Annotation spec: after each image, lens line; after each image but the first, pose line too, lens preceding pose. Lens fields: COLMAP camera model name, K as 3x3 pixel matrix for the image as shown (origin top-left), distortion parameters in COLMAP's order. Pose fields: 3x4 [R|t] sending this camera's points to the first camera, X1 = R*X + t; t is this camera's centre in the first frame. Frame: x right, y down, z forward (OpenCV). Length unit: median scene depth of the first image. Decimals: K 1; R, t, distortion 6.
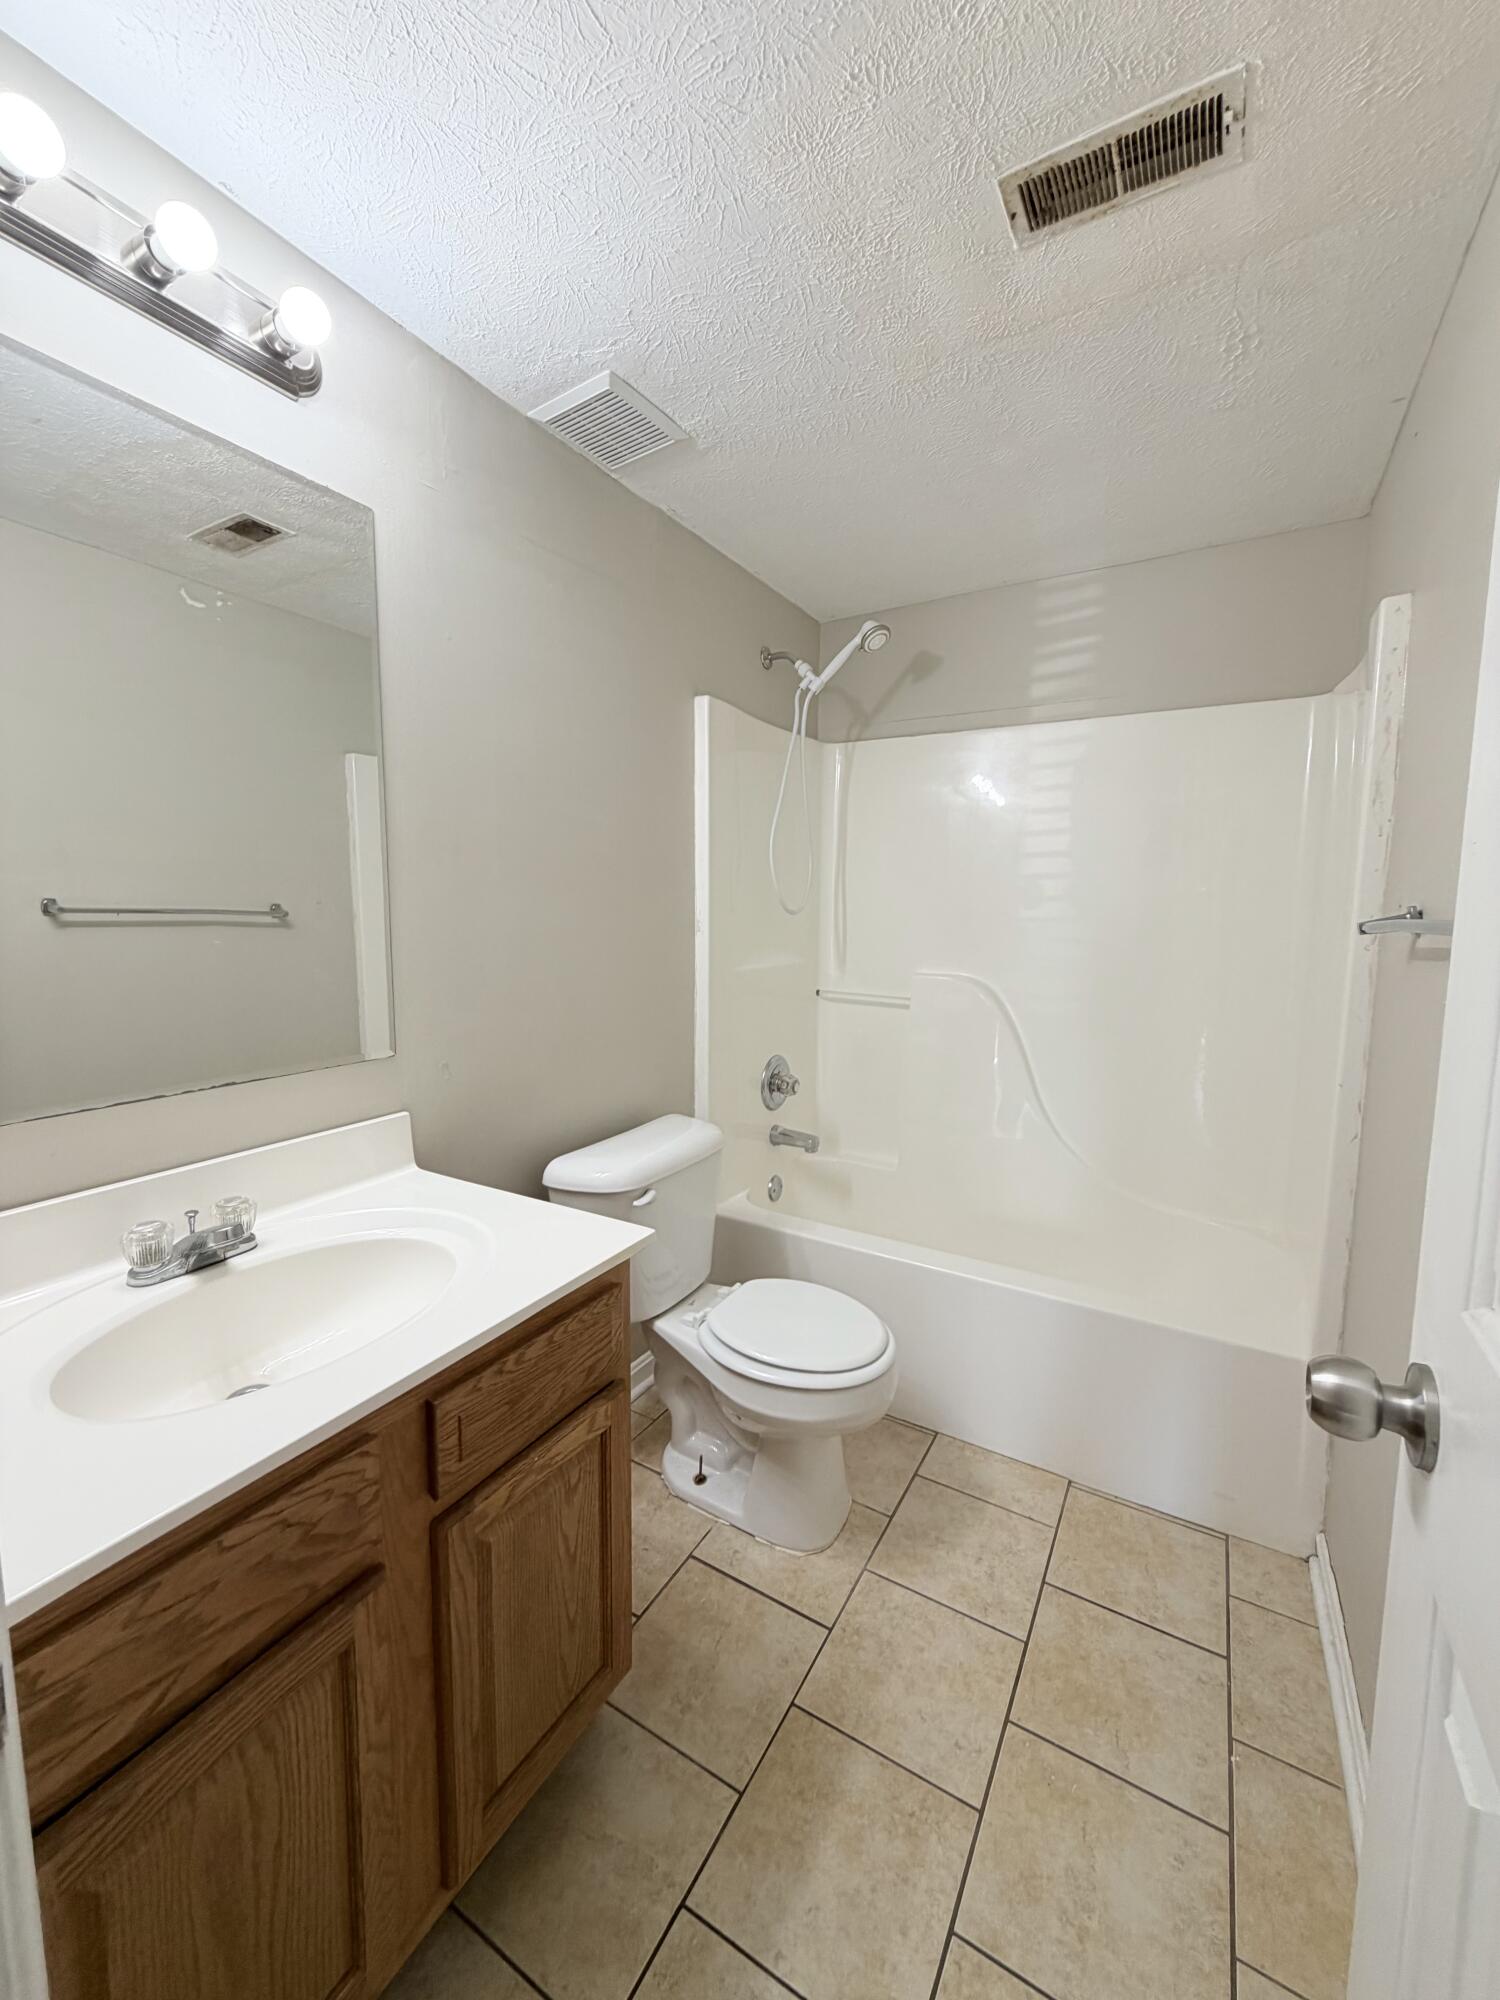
lens RADIAL K [[795.5, 0, 750.0], [0, 795.5, 1000.0], [0, 0, 1]] dist [-0.000886, -0.000110]
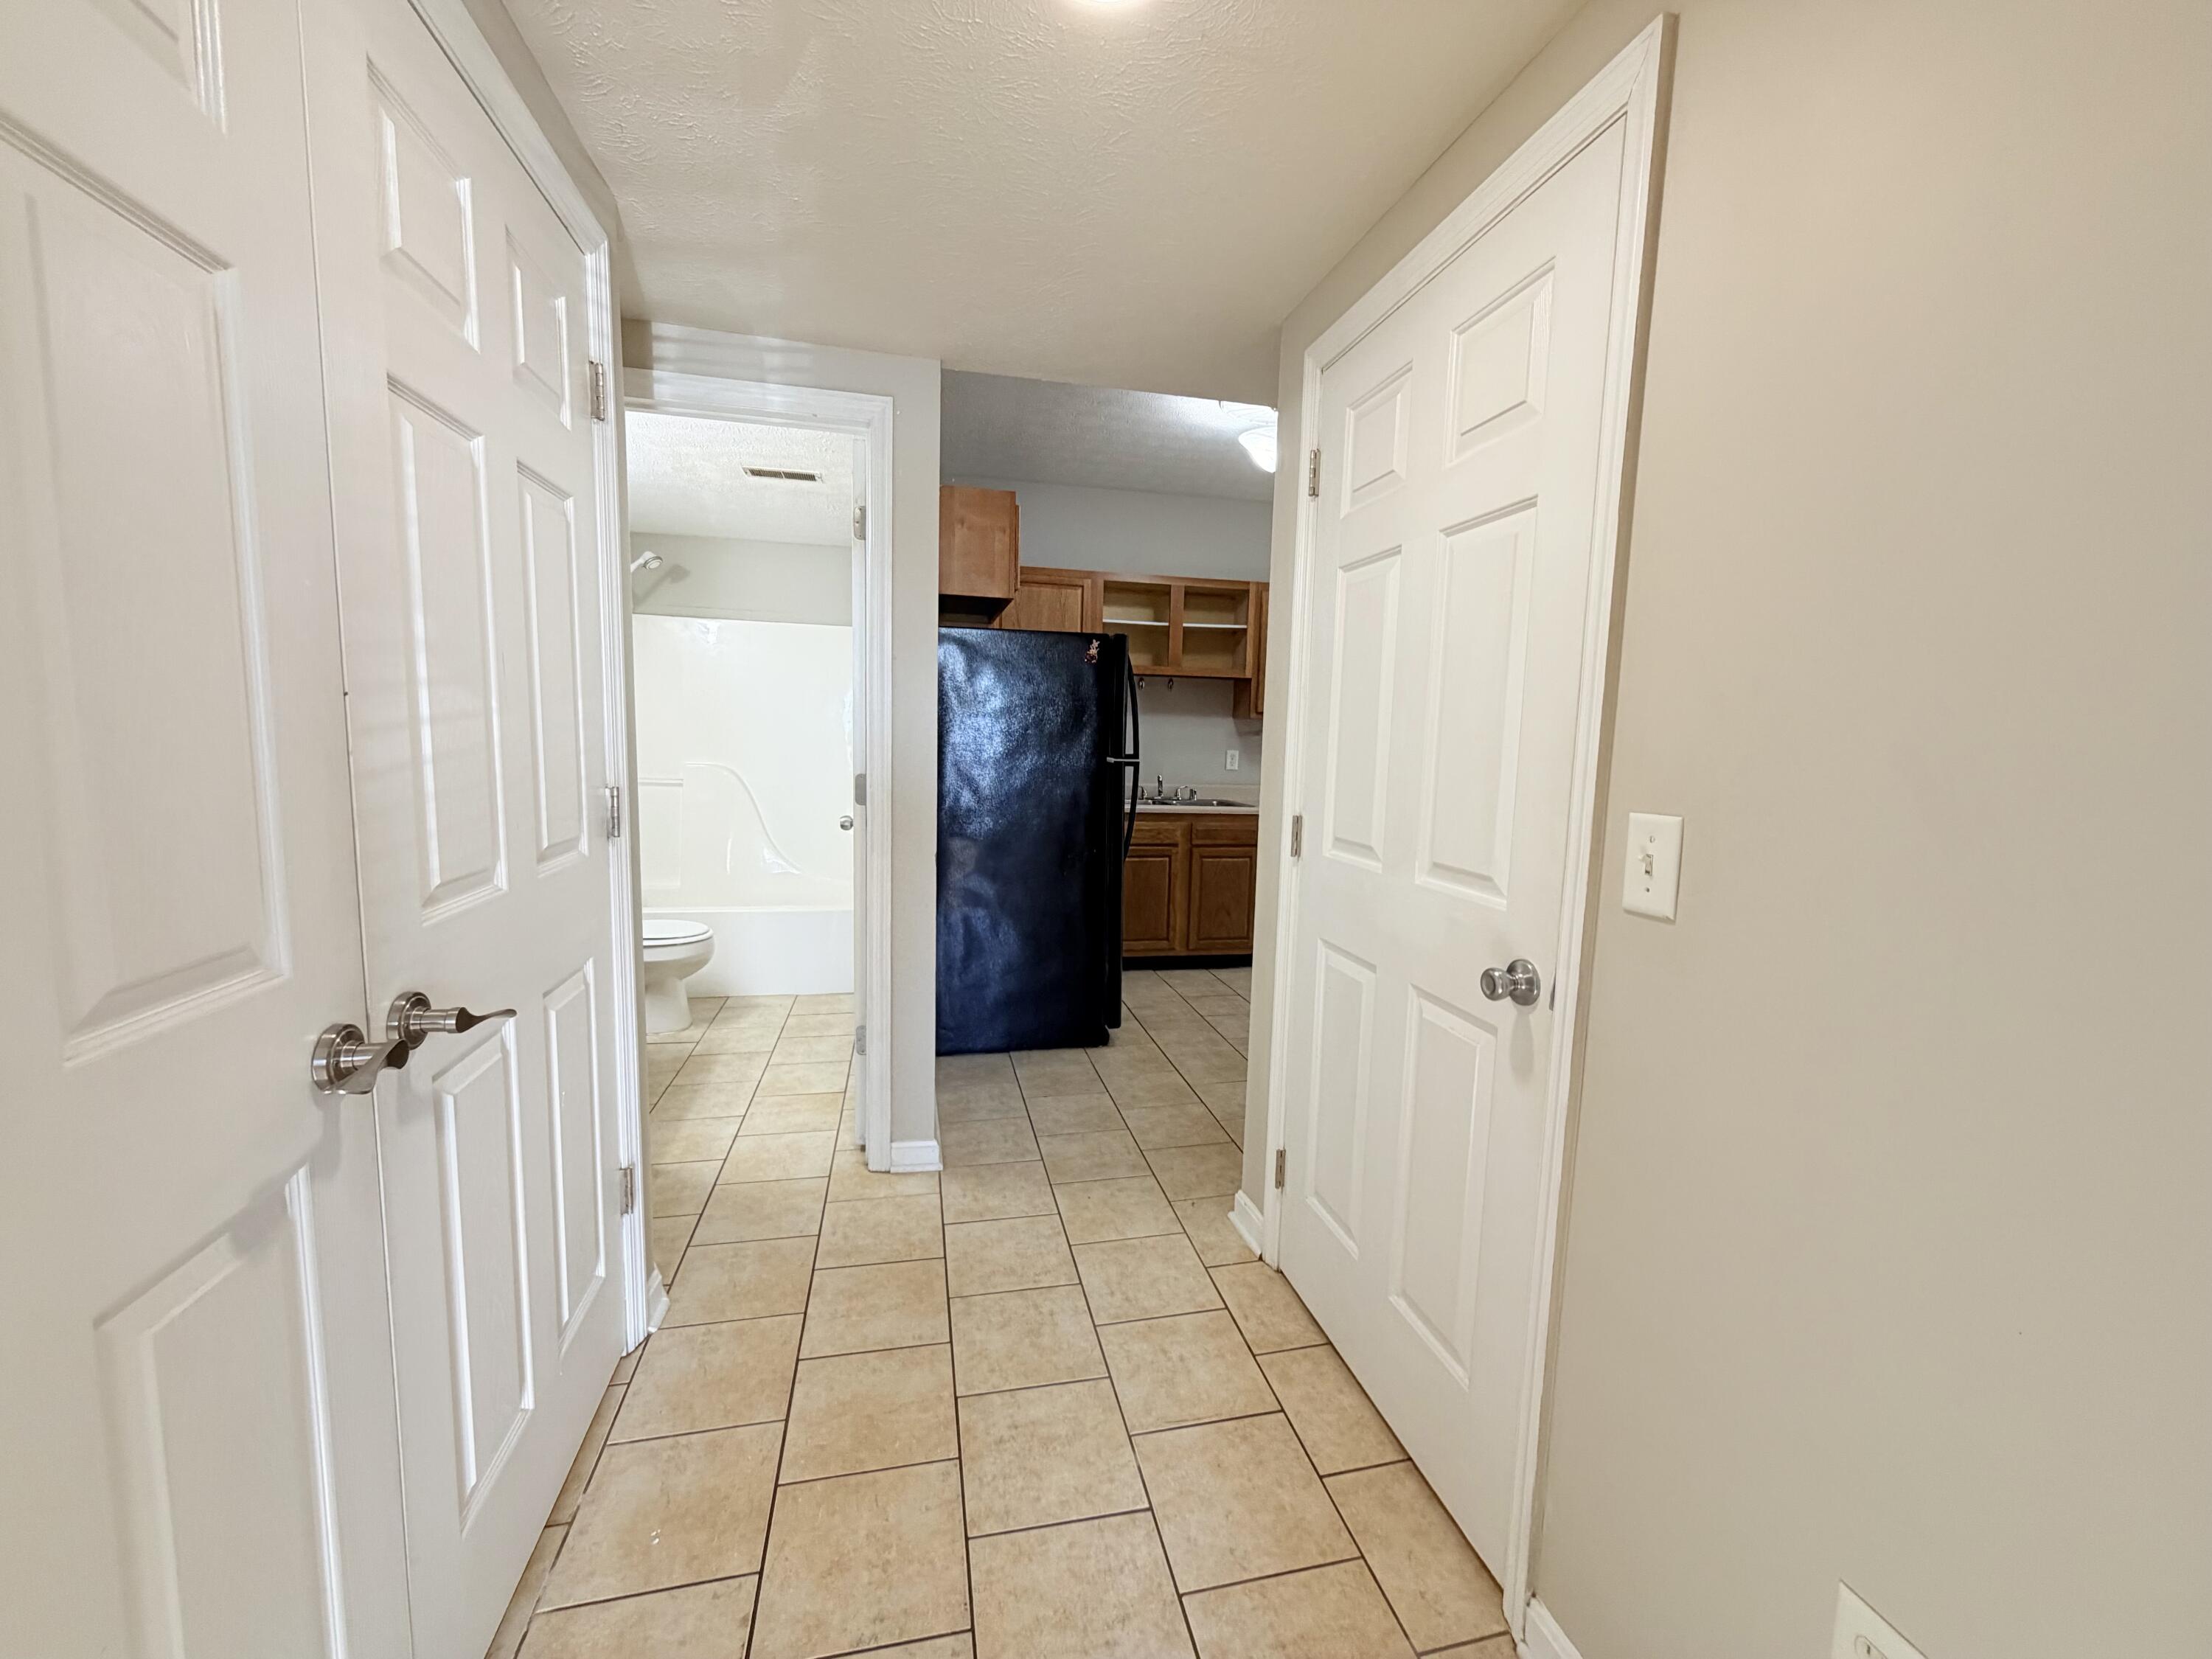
lens RADIAL K [[879.9, 0, 1106.0], [0, 879.9, 829.5], [0, 0, 1]] dist [-0.000886, -0.000110]
pose [[0.730330, -0.063190, 0.680165, -0.593632], [0.057247, 0.997871, 0.031237, 0.149564], [-0.680691, 0.016124, 0.732393, -1.357990]]
